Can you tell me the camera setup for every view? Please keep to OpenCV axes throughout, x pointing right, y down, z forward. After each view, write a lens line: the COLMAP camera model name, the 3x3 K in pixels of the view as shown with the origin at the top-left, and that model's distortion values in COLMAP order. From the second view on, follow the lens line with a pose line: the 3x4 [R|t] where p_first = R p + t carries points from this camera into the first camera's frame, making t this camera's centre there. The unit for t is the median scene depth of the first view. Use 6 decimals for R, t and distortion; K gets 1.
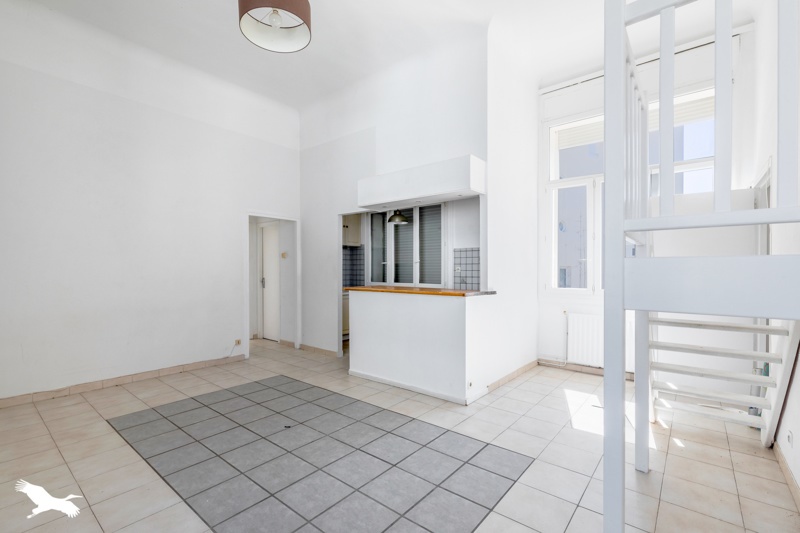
lens RADIAL K [[364.0, 0, 395.9], [0, 364.0, 279.7], [0, 0, 1]] dist [-0.000007, -0.000016]
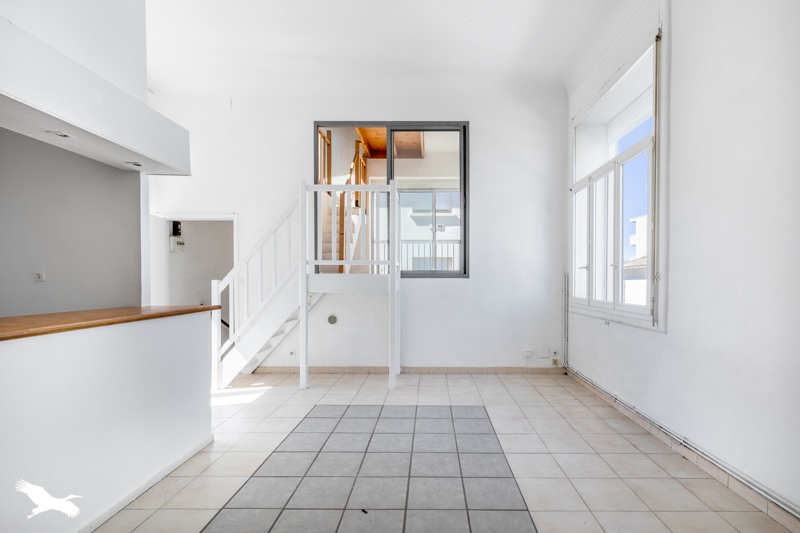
lens RADIAL K [[371.6, 0, 425.3], [0, 371.6, 276.8], [0, 0, 1]] dist [0.000937, -0.000224]
pose [[-0.636346, 0.001013, 0.771403, -1.026415], [0.012772, 0.999876, 0.009223, -0.041410], [-0.771298, 0.015722, -0.636280, 1.529207]]
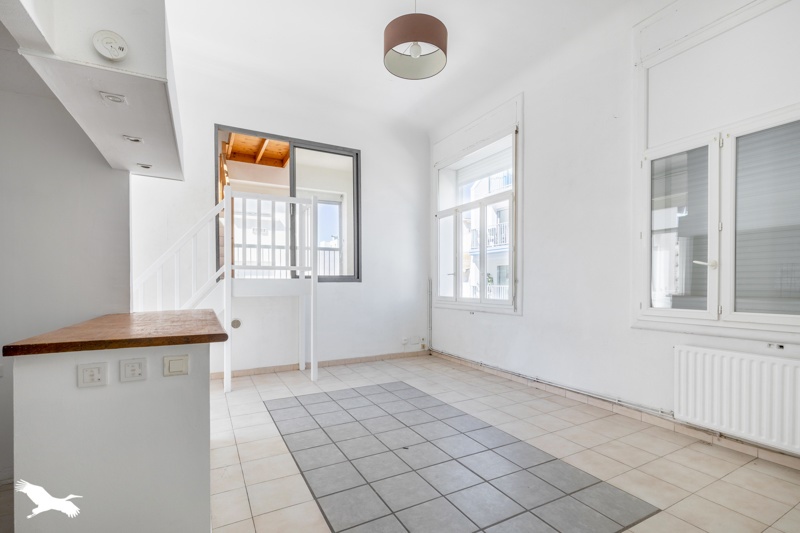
lens RADIAL K [[364.0, 0, 395.9], [0, 364.0, 279.7], [0, 0, 1]] dist [-0.000007, -0.000016]
pose [[-0.925986, 0.003802, 0.377539, -0.720438], [0.008675, 0.999900, 0.011209, -0.052415], [-0.377458, 0.013654, -0.925926, 2.139204]]
